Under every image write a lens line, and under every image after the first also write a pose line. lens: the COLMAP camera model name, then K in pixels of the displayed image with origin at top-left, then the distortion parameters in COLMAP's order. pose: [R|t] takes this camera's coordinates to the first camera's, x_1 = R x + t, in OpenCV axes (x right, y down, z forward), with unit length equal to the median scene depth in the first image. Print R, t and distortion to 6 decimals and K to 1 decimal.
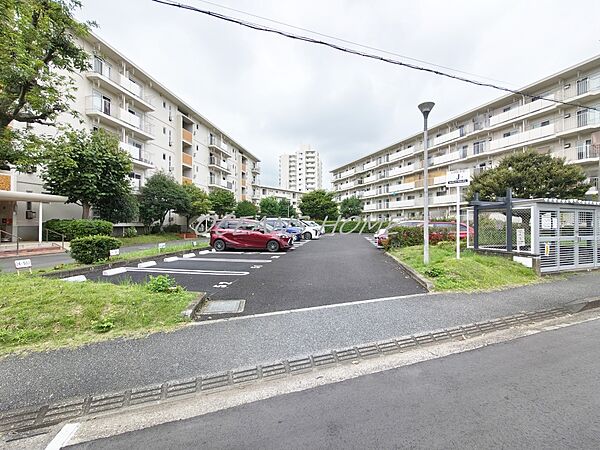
lens RADIAL K [[260.3, 0, 298.9], [0, 260.3, 223.1], [0, 0, 1]] dist [-0.001180, -0.000038]
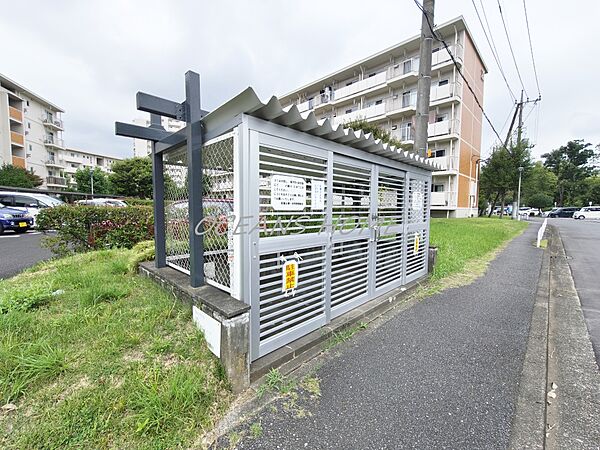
lens RADIAL K [[260.3, 0, 298.9], [0, 260.3, 223.1], [0, 0, 1]] dist [-0.001180, -0.000038]
pose [[0.905109, -0.021946, 0.424612, 0.216269], [-0.008119, 0.997593, 0.068867, 0.003969], [-0.425102, -0.065780, 0.902752, 0.184620]]
